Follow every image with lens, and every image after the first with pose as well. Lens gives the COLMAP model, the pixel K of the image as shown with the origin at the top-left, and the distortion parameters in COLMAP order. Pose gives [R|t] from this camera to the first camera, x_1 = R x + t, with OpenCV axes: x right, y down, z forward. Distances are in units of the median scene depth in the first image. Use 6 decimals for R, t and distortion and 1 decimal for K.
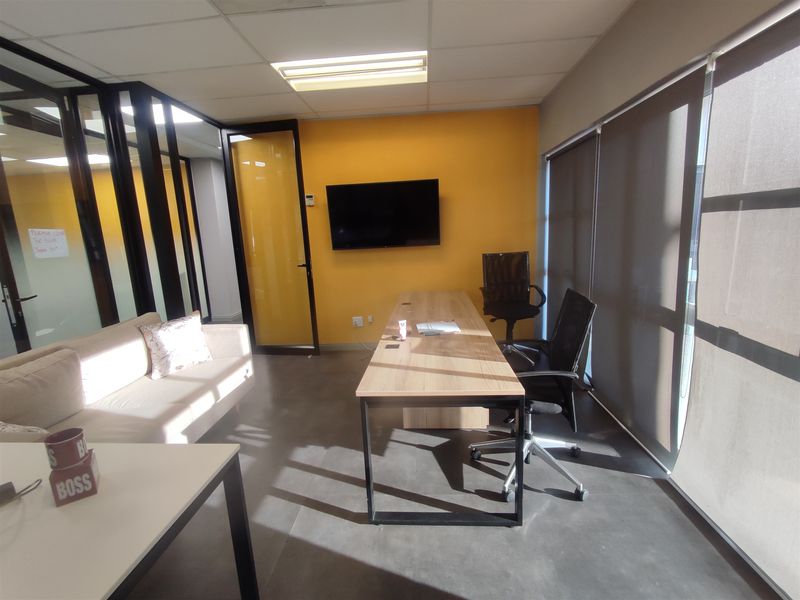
lens RADIAL K [[366.9, 0, 400.0], [0, 366.9, 300.0], [0, 0, 1]] dist [-0.006635, 0.000169]
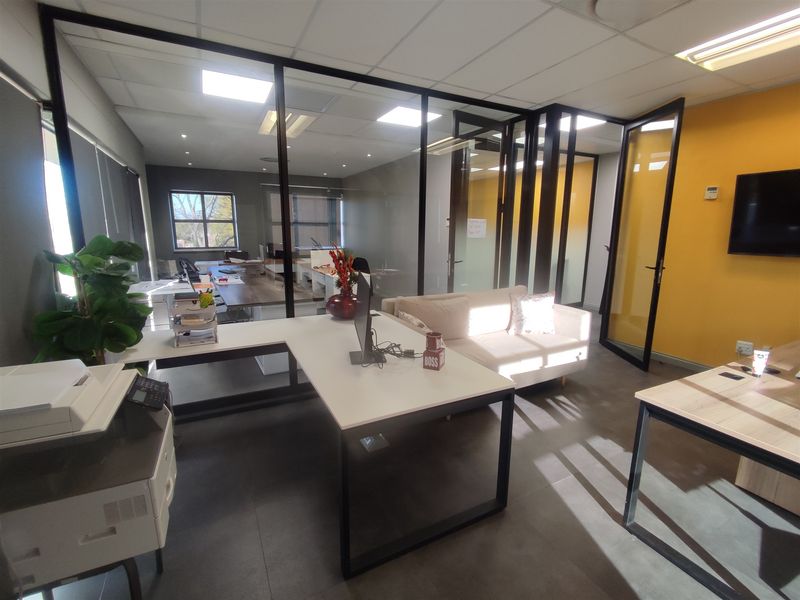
lens RADIAL K [[366.9, 0, 400.0], [0, 366.9, 300.0], [0, 0, 1]] dist [-0.006635, 0.000169]
pose [[0.520309, 0.214014, -0.826727, 0.203160], [-0.188954, 0.972945, 0.132946, -0.007025], [0.832812, 0.087040, 0.546670, -0.076220]]
